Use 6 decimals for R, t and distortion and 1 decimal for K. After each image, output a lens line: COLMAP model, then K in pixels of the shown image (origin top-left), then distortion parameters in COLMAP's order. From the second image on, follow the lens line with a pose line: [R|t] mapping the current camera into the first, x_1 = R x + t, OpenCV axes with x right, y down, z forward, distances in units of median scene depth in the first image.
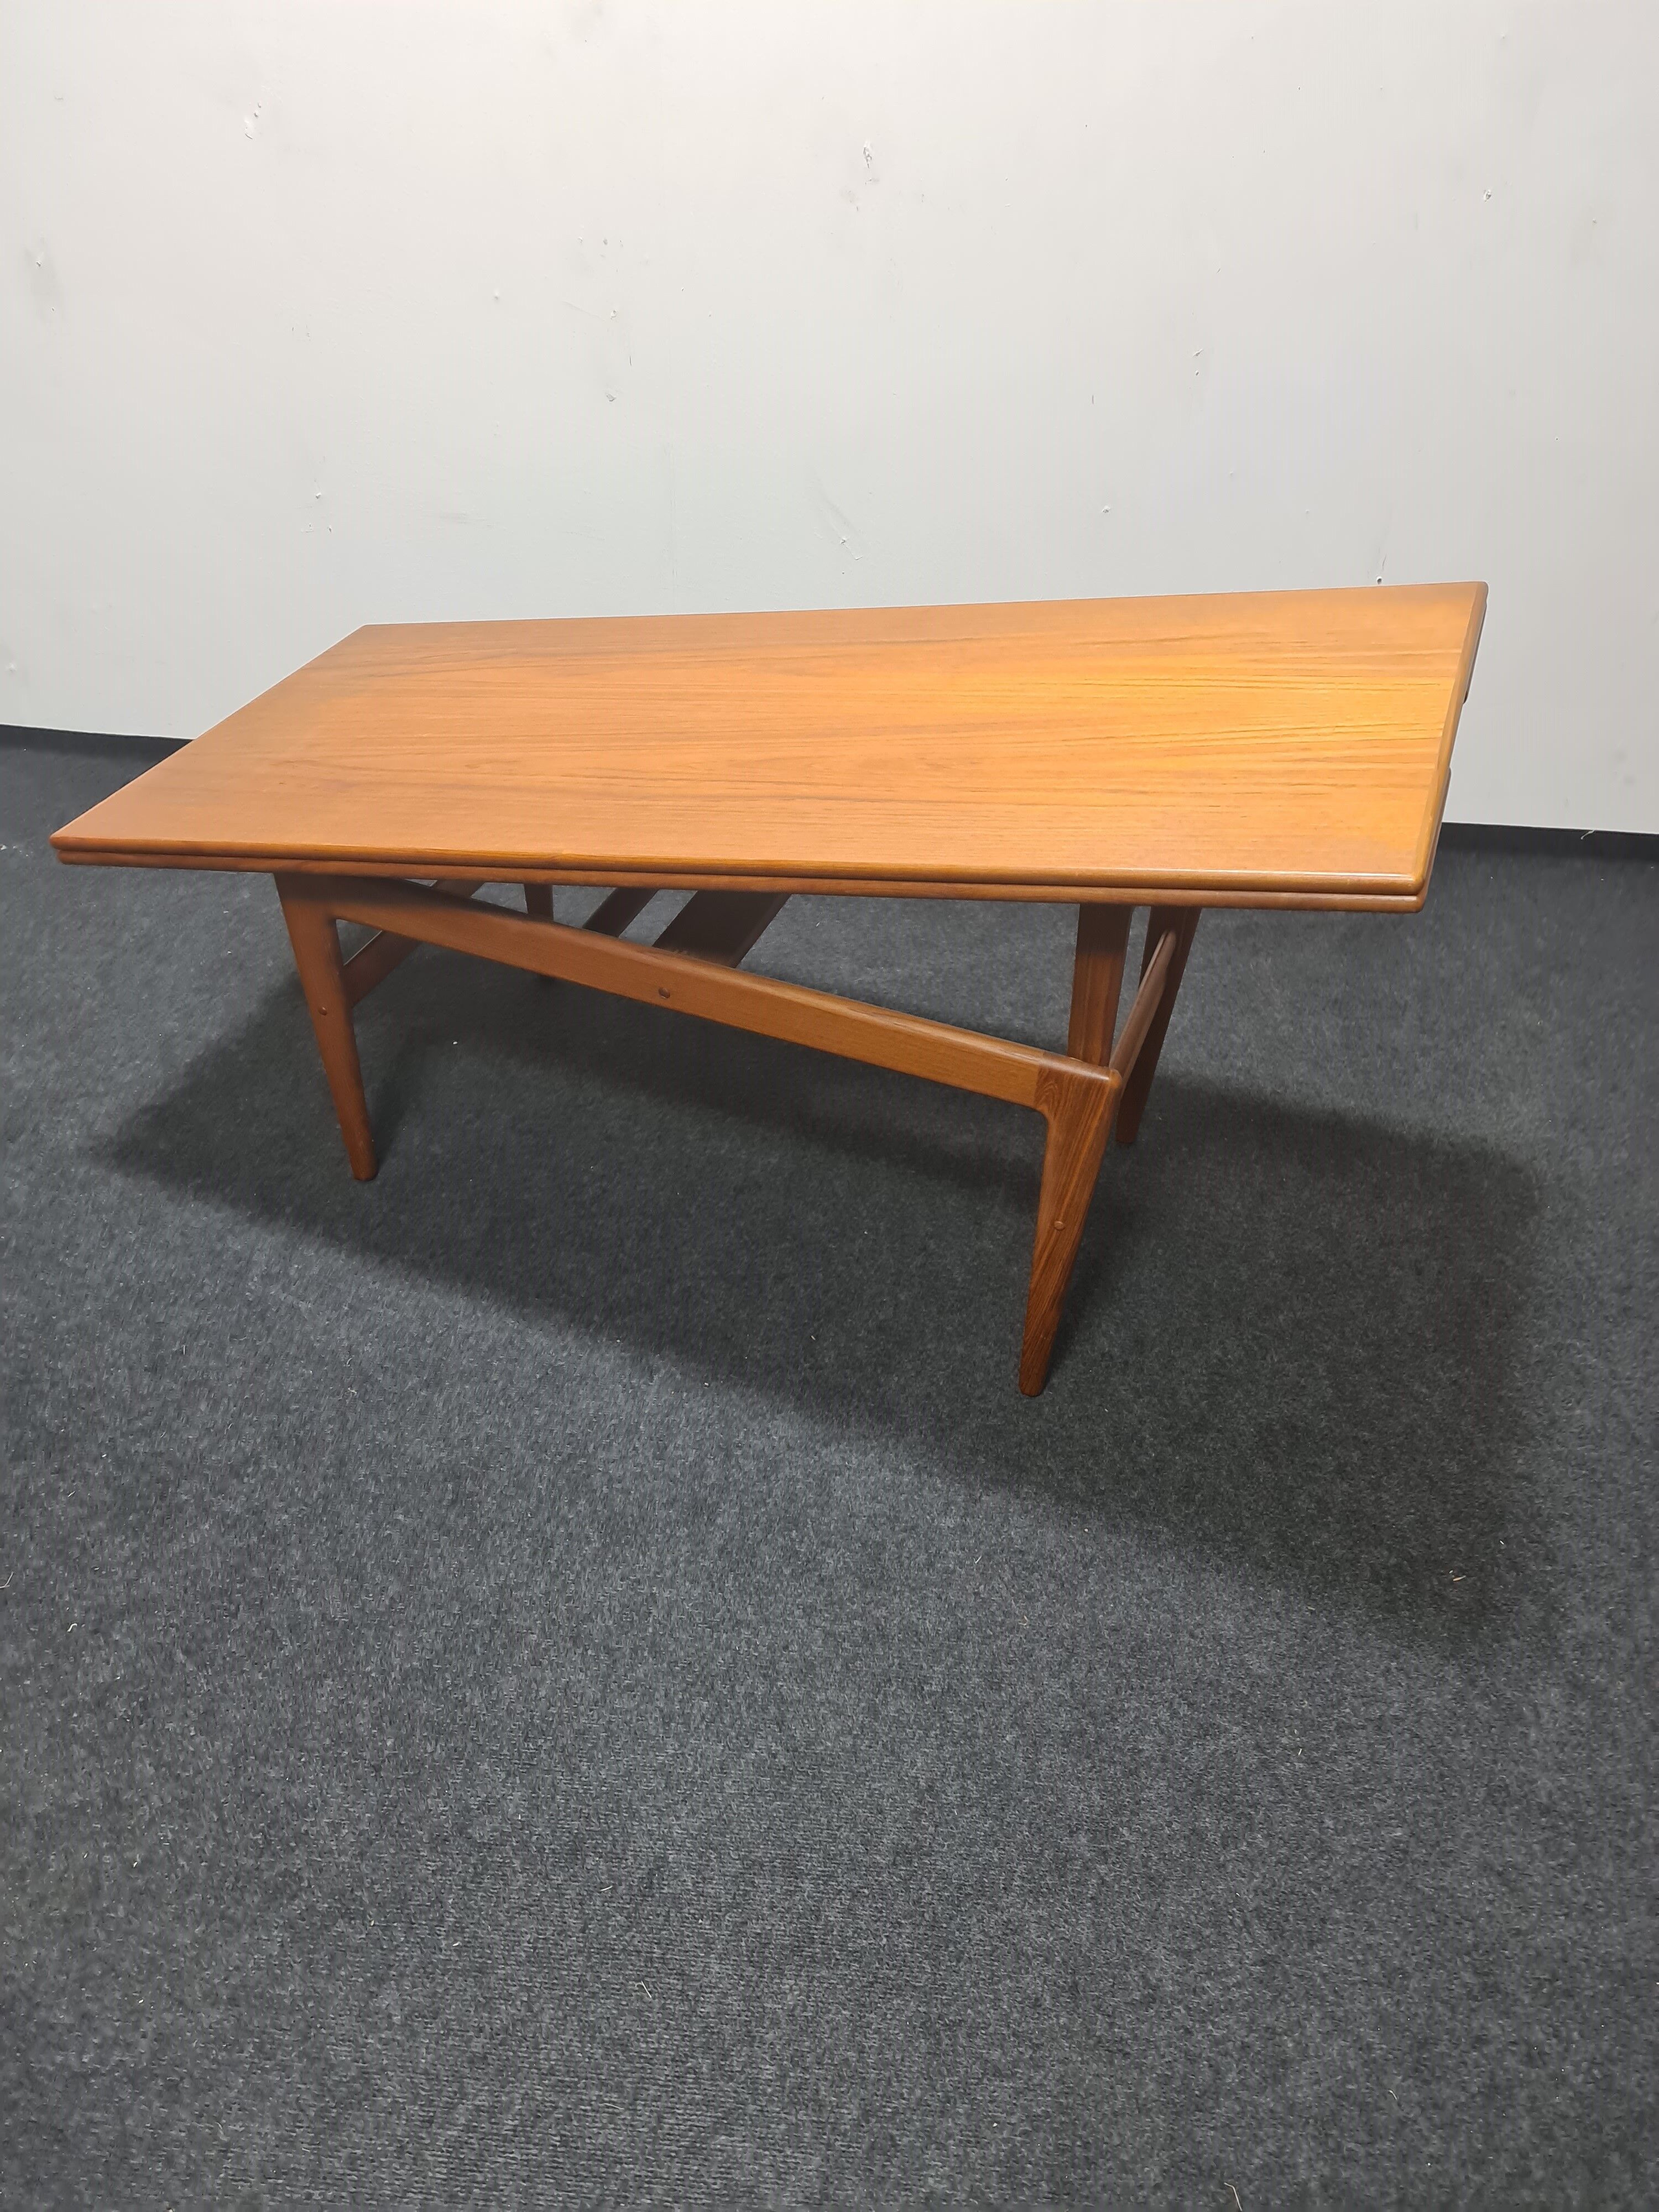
lens RADIAL K [[1621.7, 0, 822.4], [0, 1621.7, 1104.6], [0, 0, 1]] dist [0.077143, -0.062127]
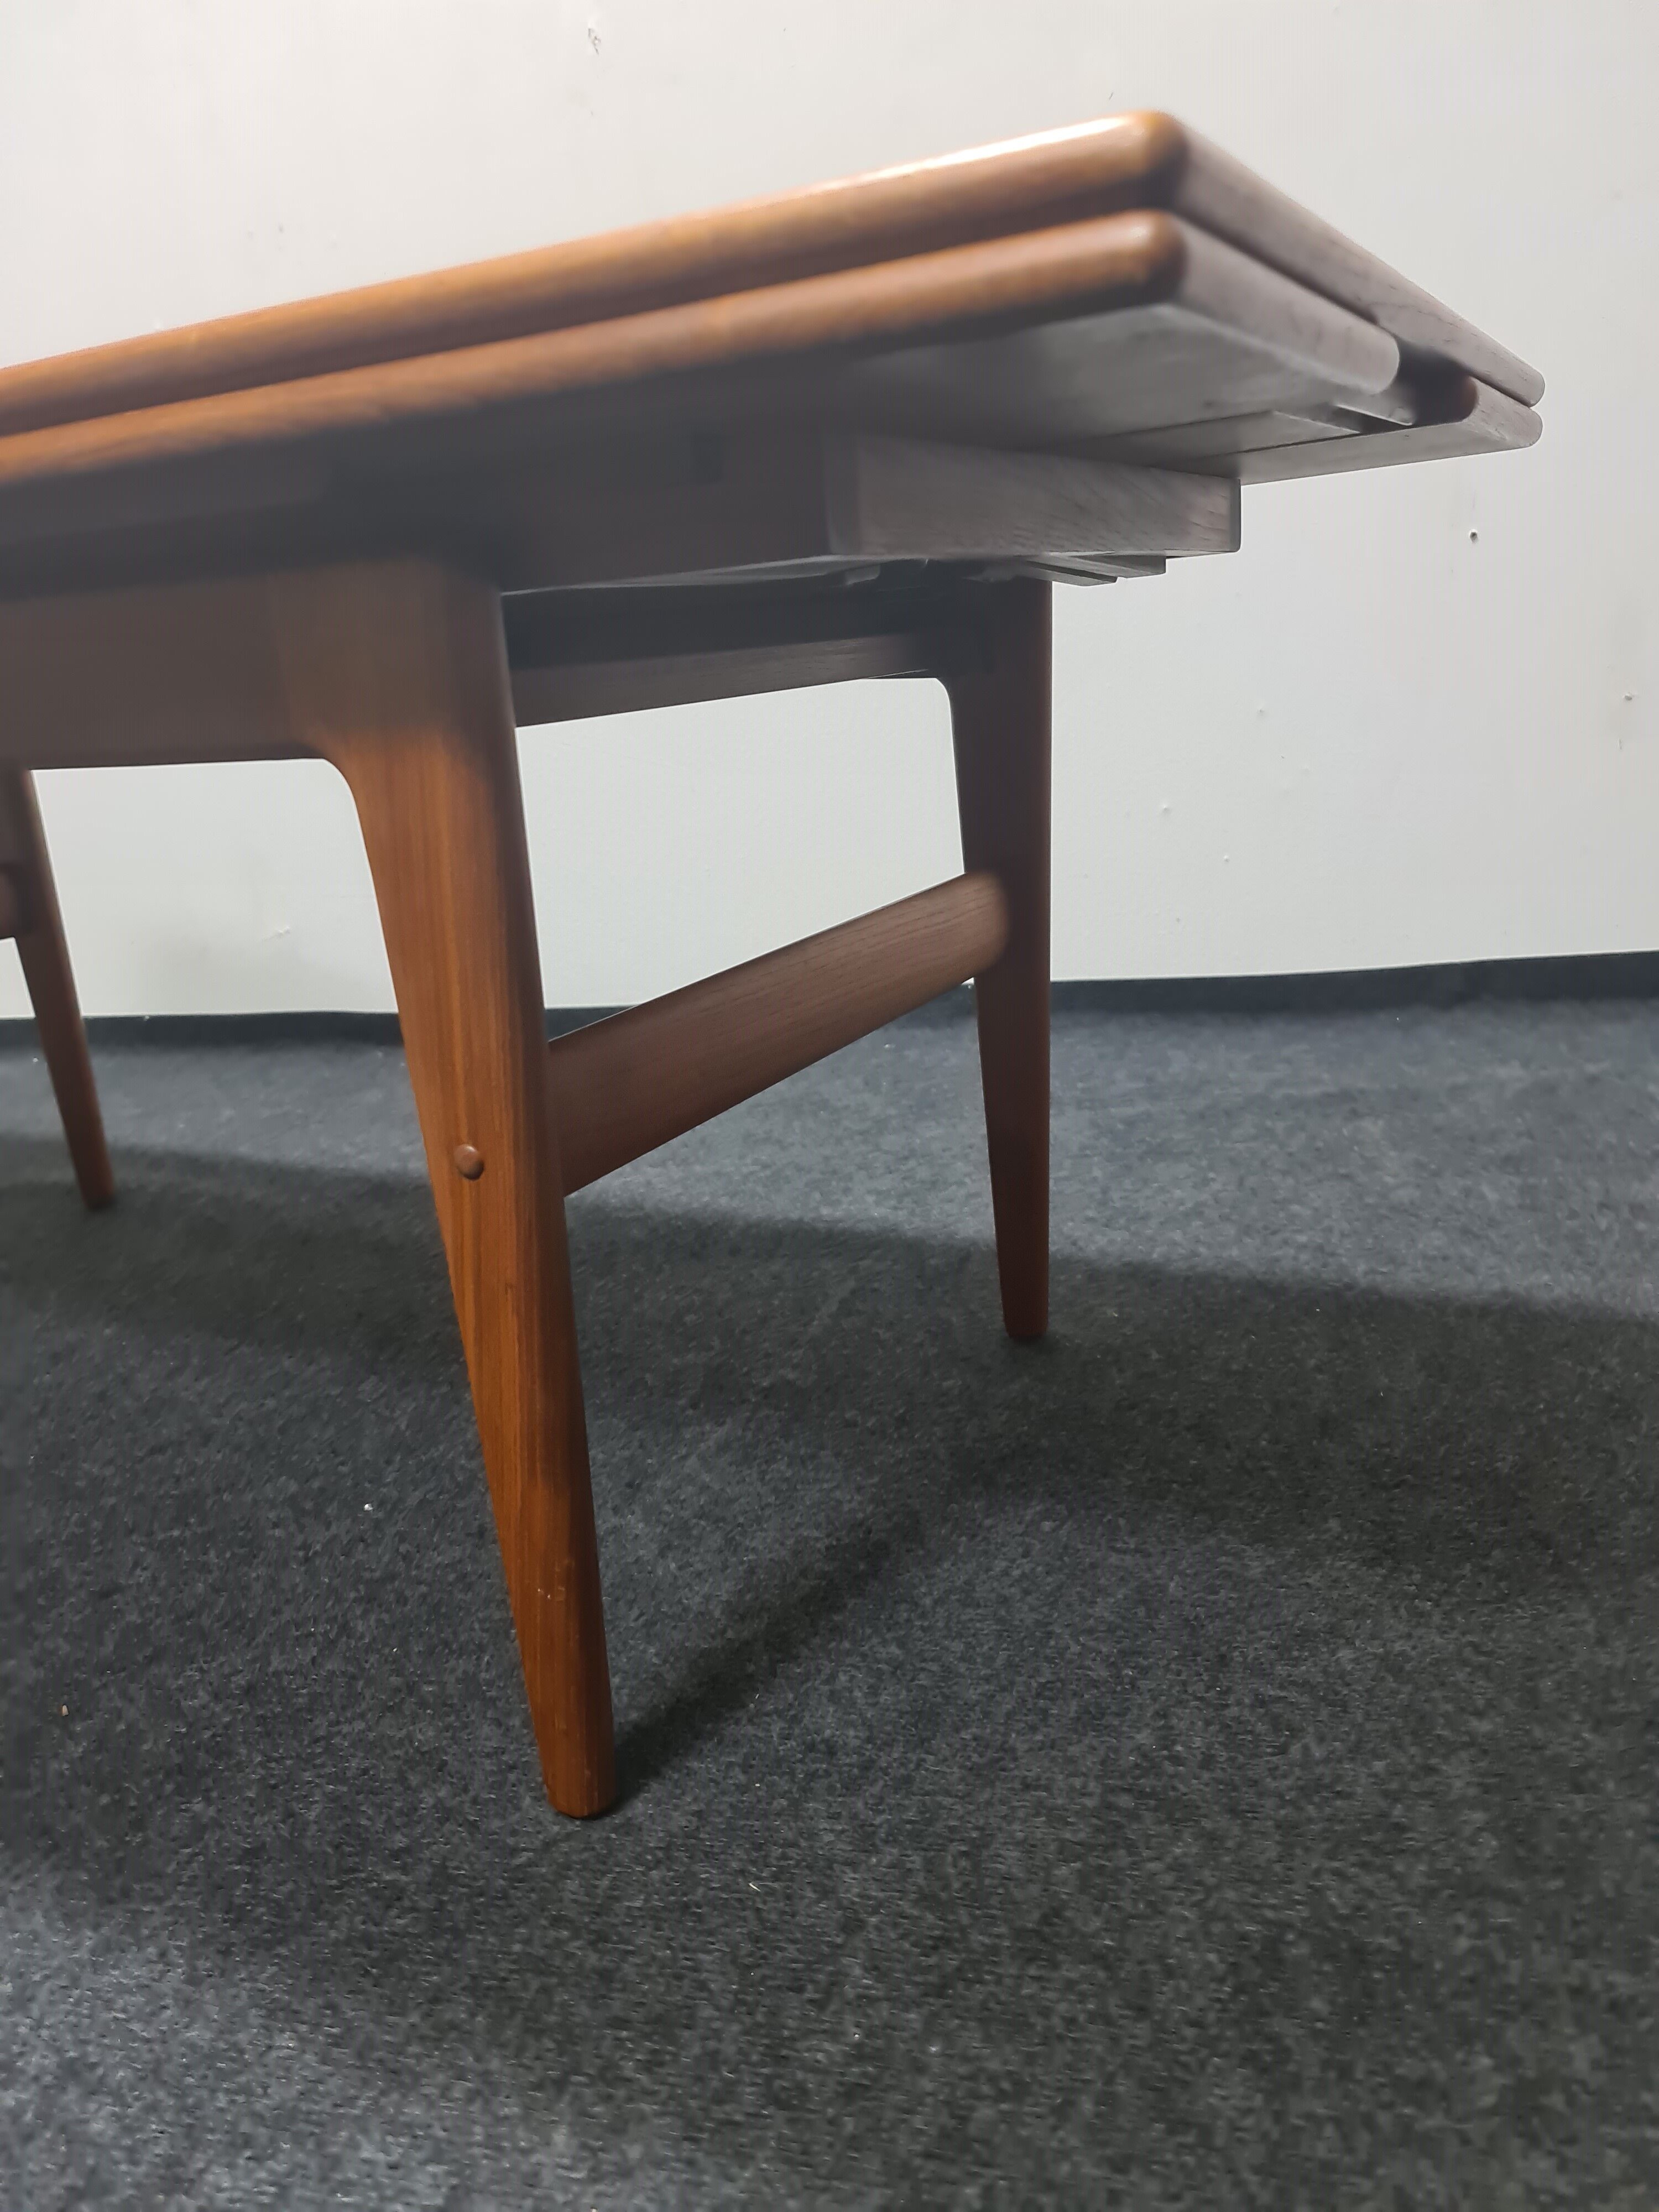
lens RADIAL K [[1621.7, 0, 828.9], [0, 1621.7, 1144.9], [0, 0, 1]] dist [0.077143, -0.062127]
pose [[0.982767, -0.073525, -0.169599, 0.270397], [0.002392, 0.922475, -0.386050, 0.187933], [0.184836, 0.378991, 0.906753, 0.690586]]
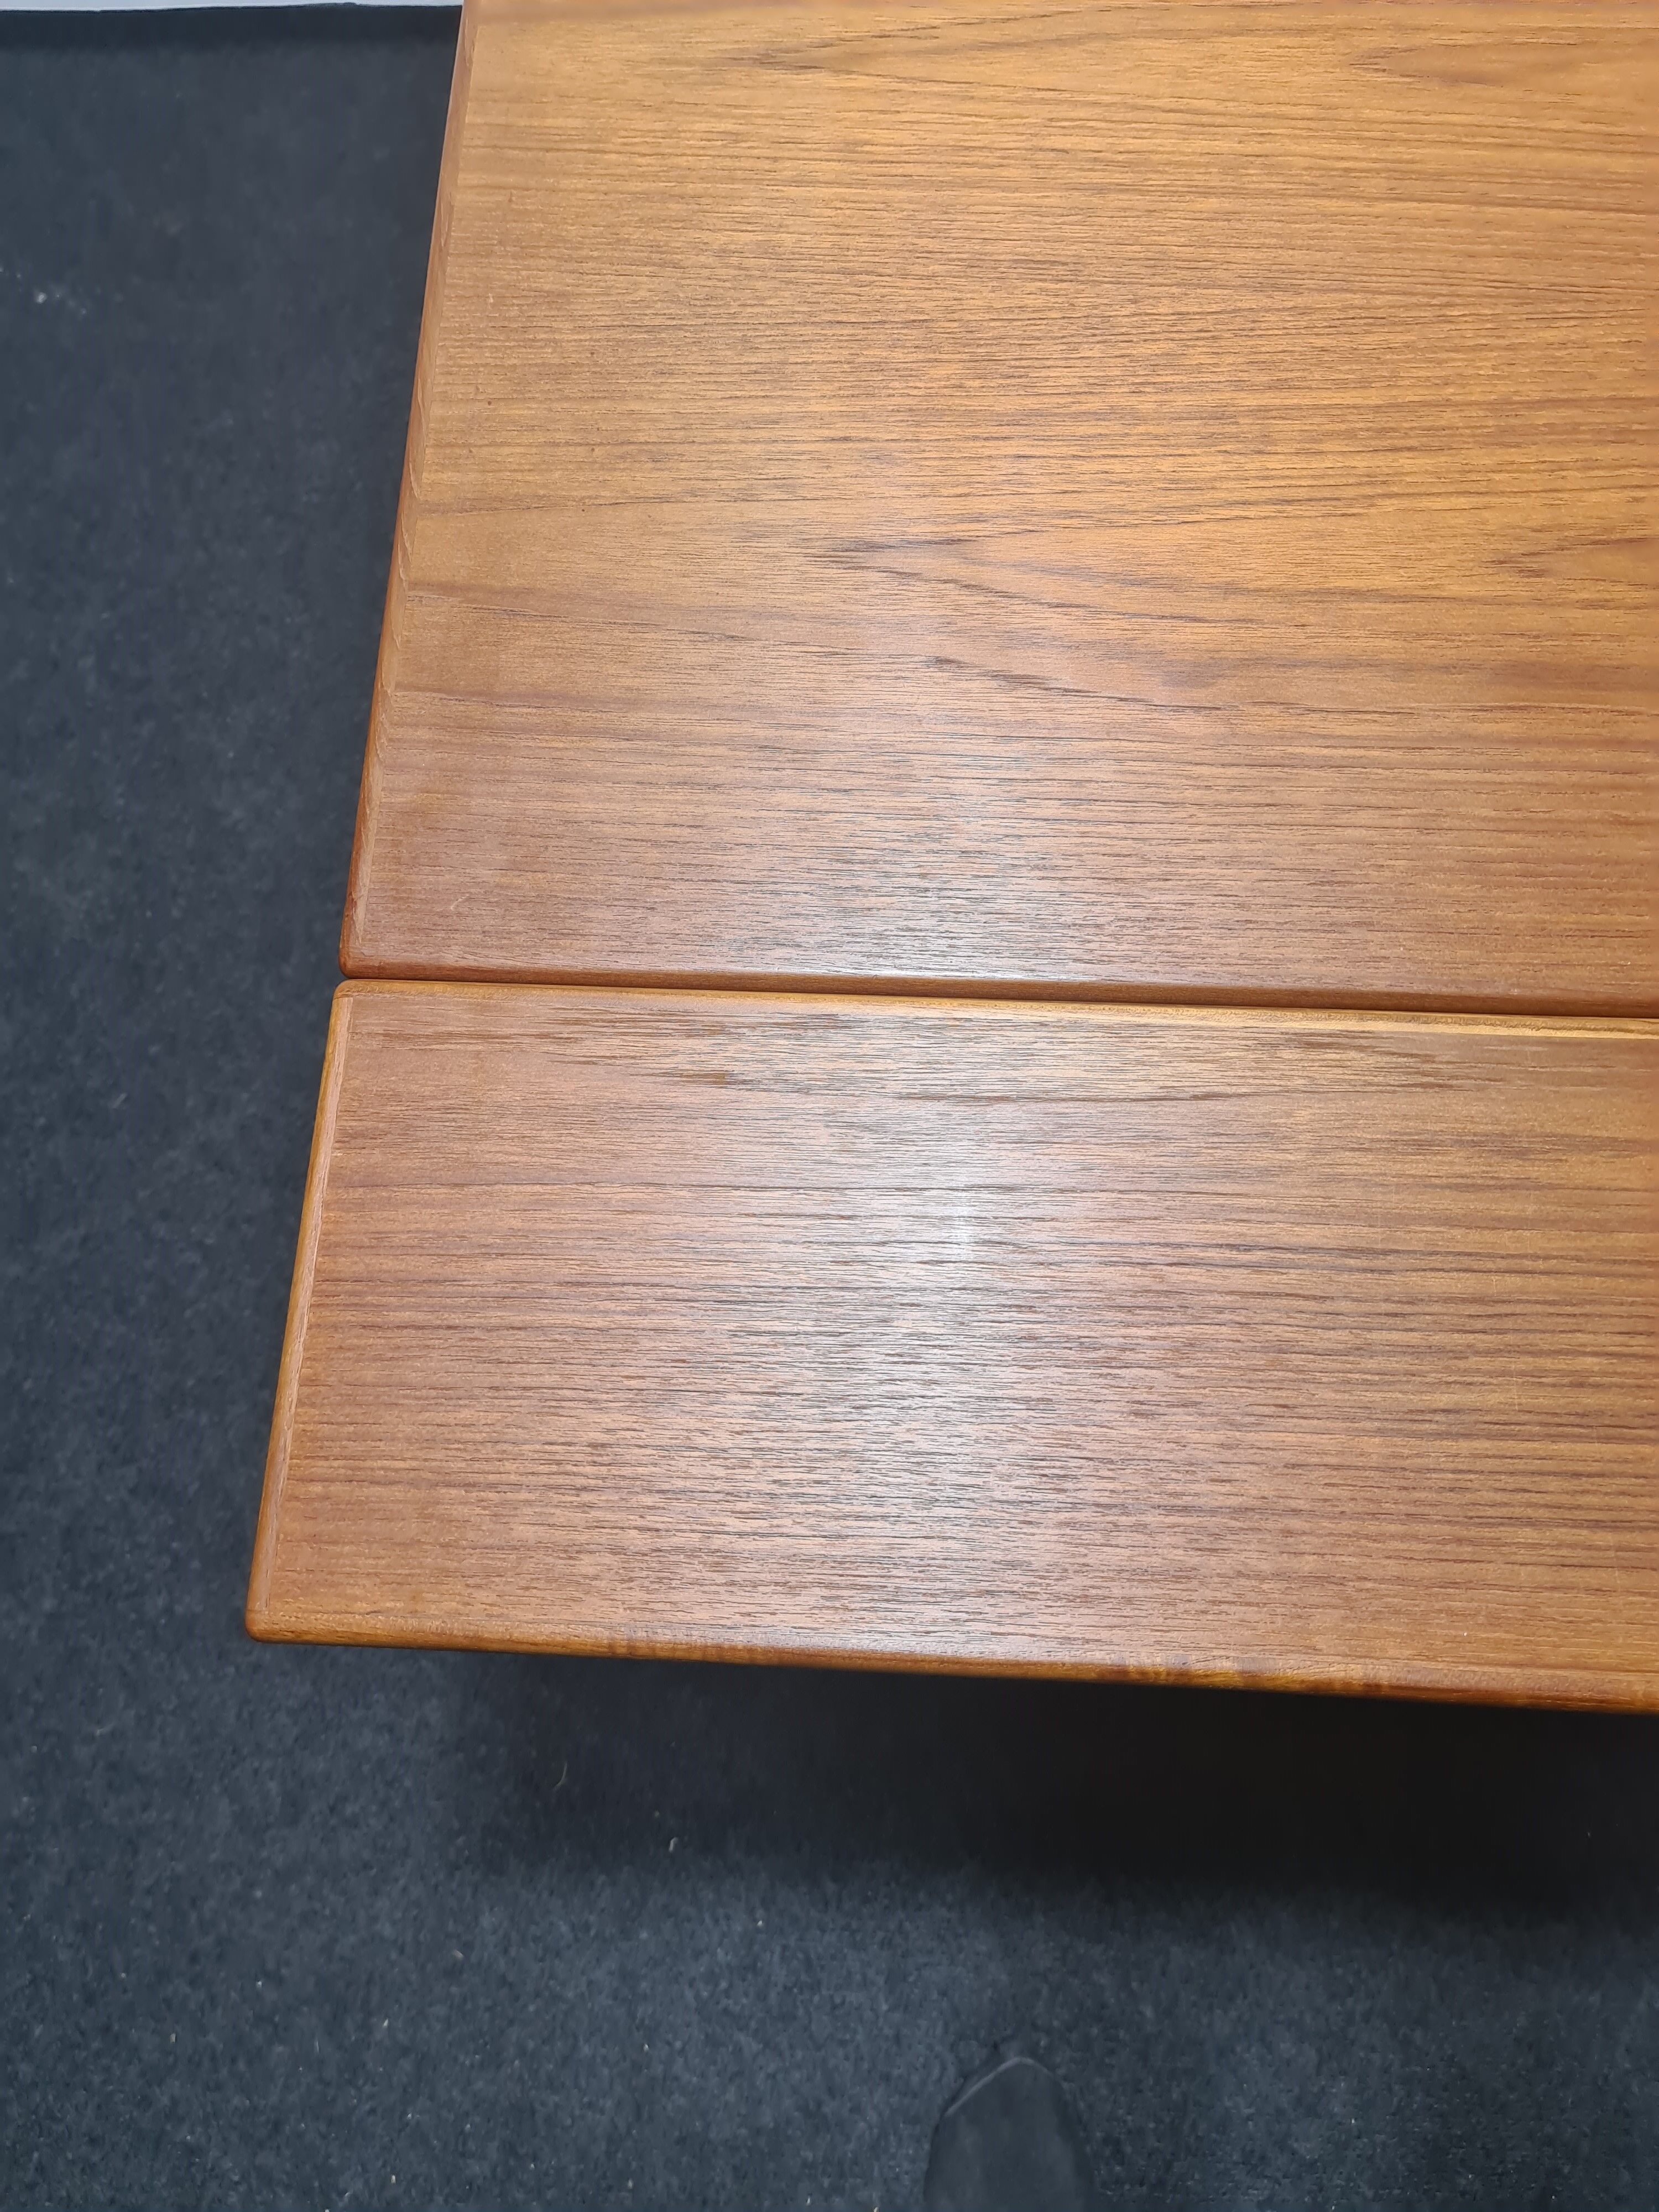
lens RADIAL K [[1621.7, 0, 800.4], [0, 1621.7, 1091.9], [0, 0, 1]] dist [0.077143, -0.062127]
pose [[0.996633, -0.058734, -0.057207, -0.308975], [0.080407, 0.836599, 0.541883, -0.331676], [0.016033, -0.544659, 0.838505, 0.522535]]
